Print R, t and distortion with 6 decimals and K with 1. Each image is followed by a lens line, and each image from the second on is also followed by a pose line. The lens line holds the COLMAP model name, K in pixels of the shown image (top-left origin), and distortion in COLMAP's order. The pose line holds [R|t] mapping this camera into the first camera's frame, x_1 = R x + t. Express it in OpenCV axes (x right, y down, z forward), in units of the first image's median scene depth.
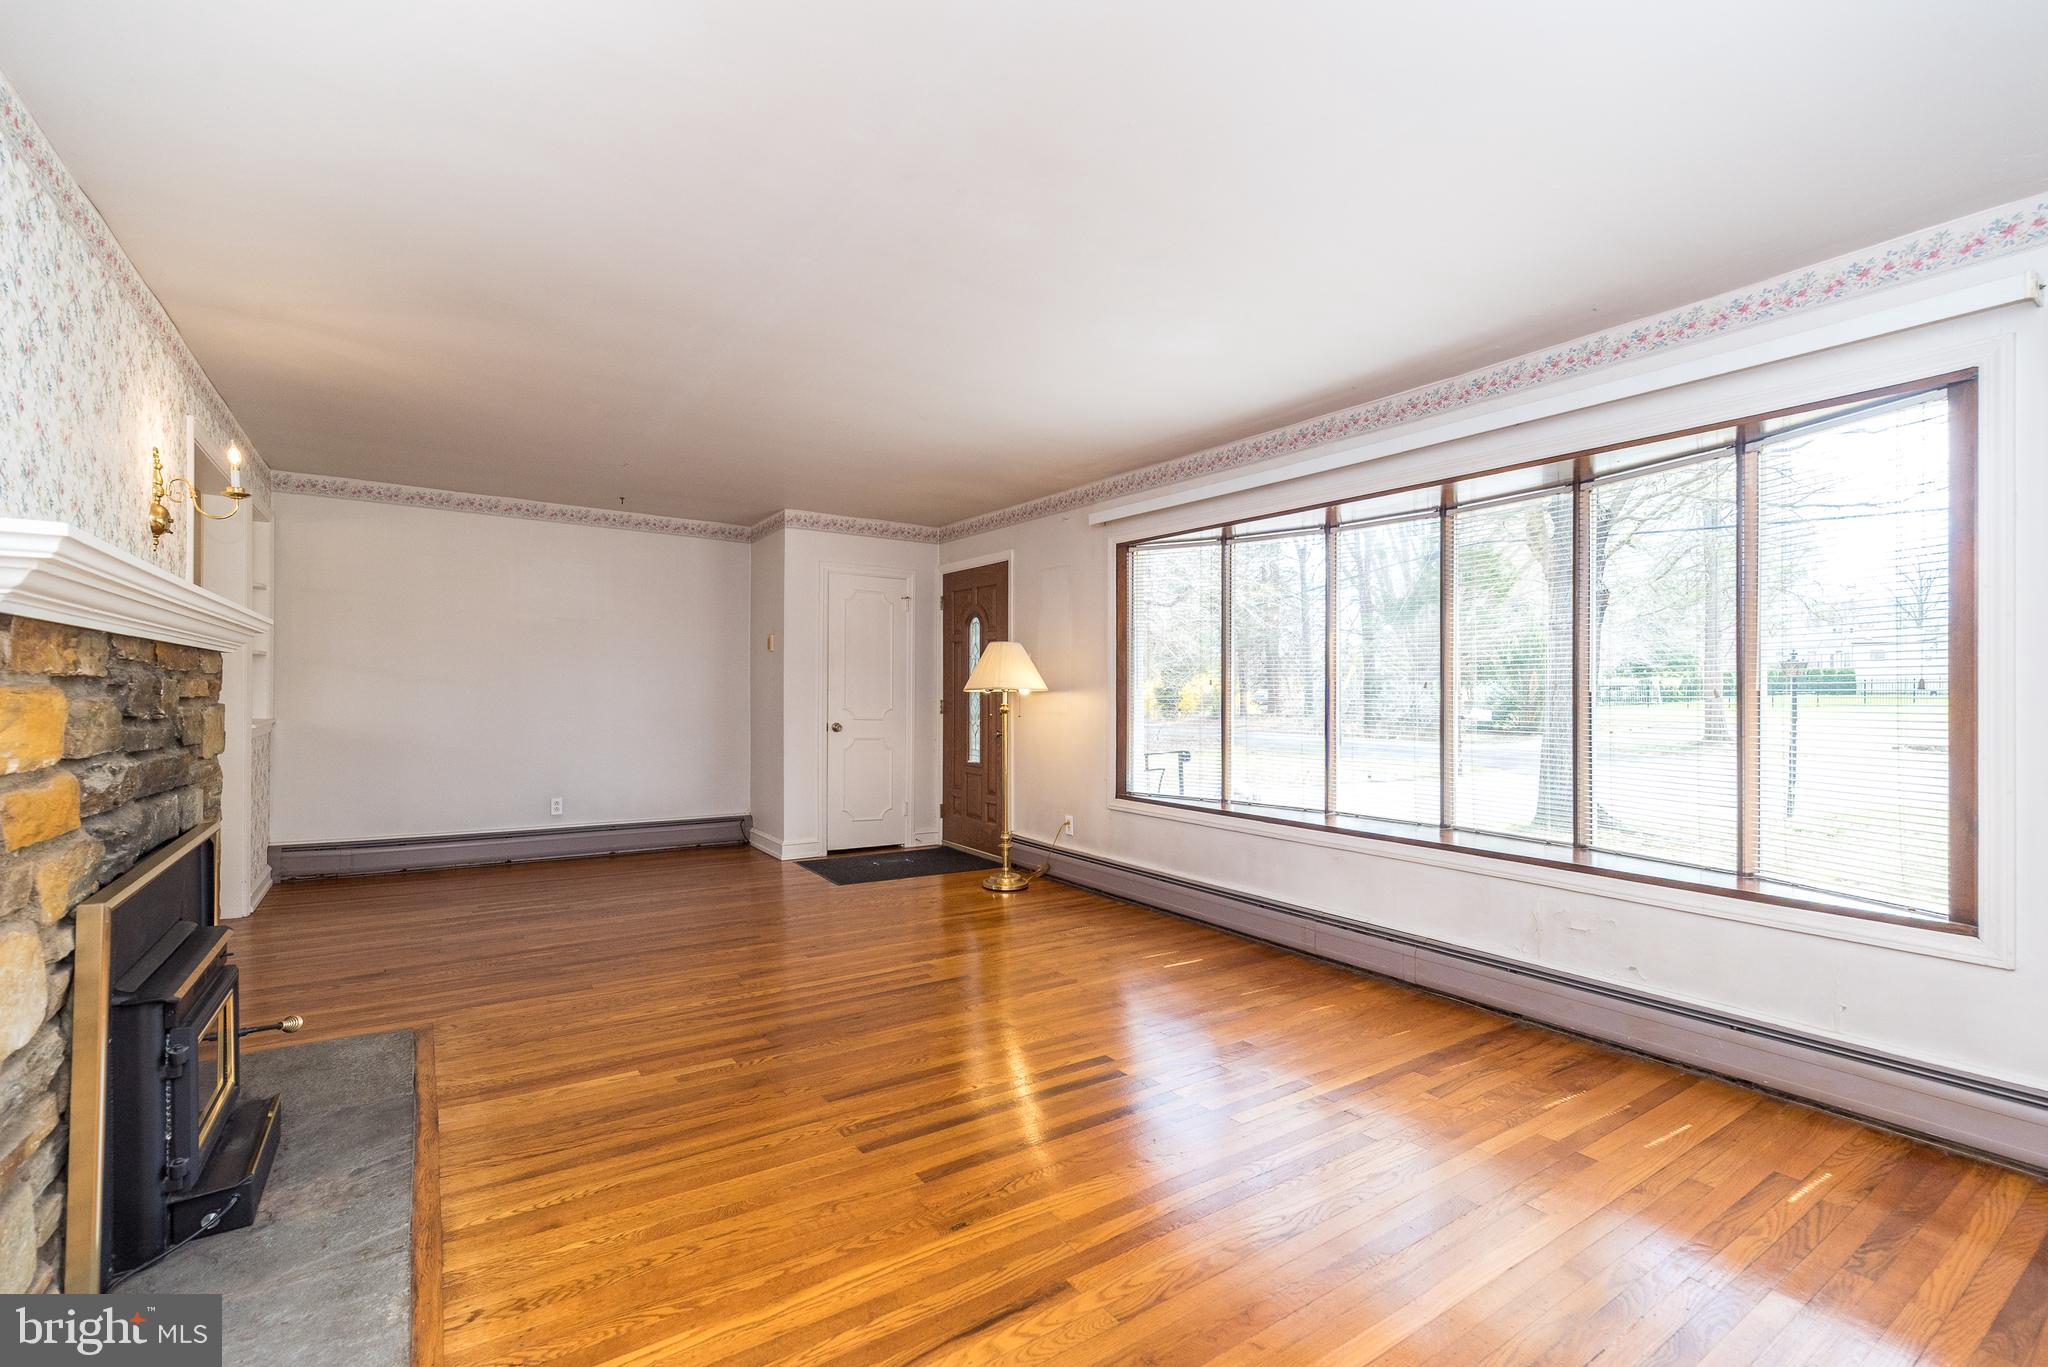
lens RADIAL K [[902.1, 0, 1016.6], [0, 902.1, 694.4], [0, 0, 1]] dist [0.000667, -0.000276]
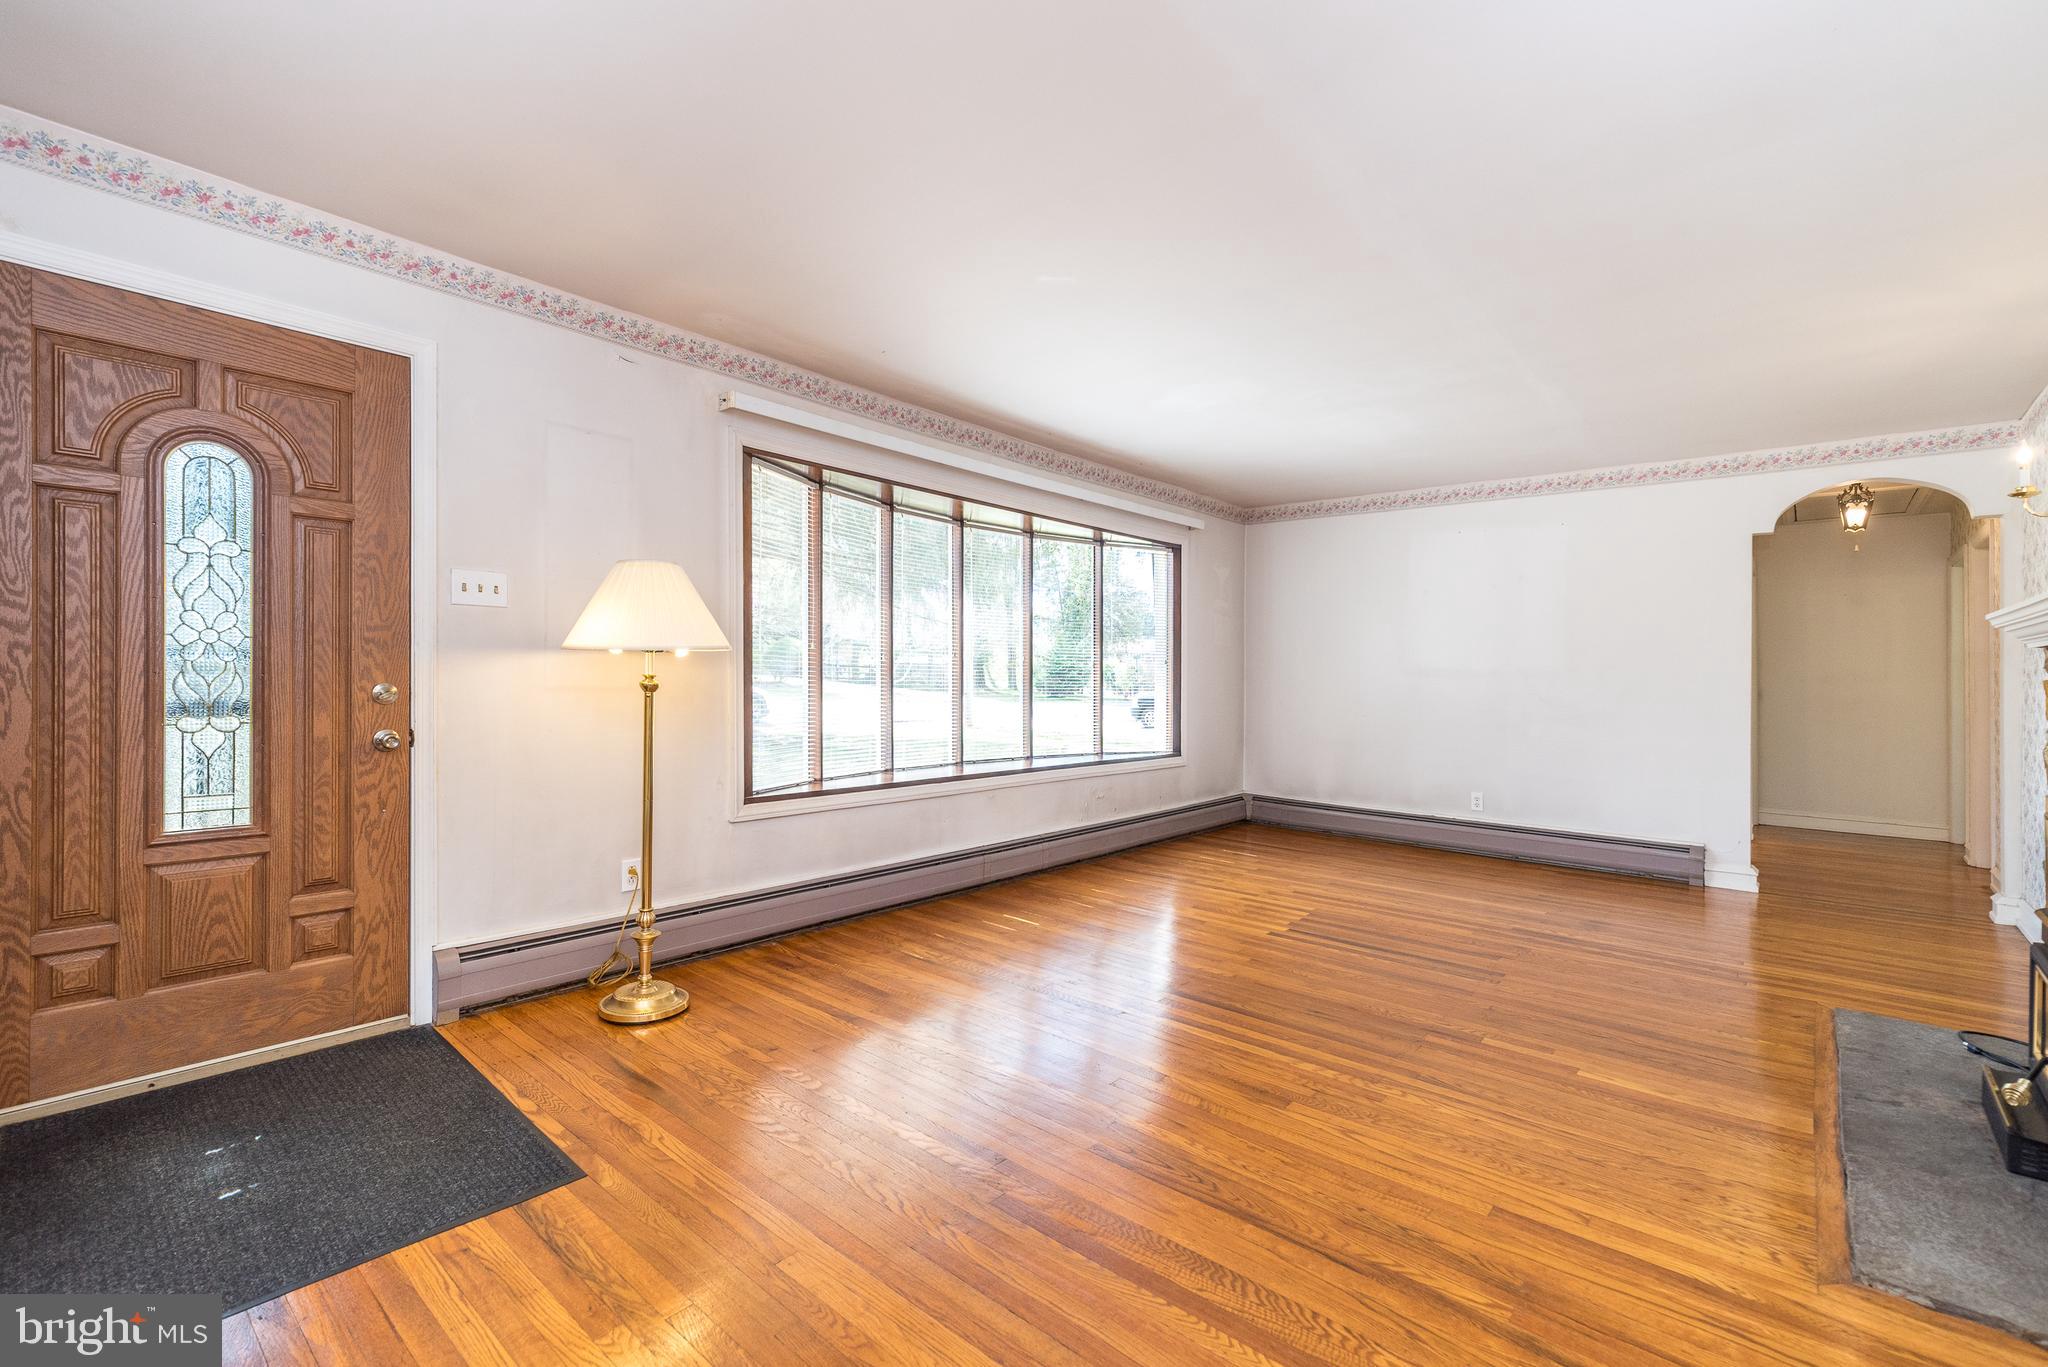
lens RADIAL K [[897.0, 0, 1023.0], [0, 897.0, 671.7], [0, 0, 1]] dist [-0.014043, 0.000251]
pose [[-0.261284, -0.009821, 0.965212, -0.848777], [-0.016543, 0.999847, 0.005695, 0.004123], [-0.965120, -0.014480, -0.261407, 1.324128]]
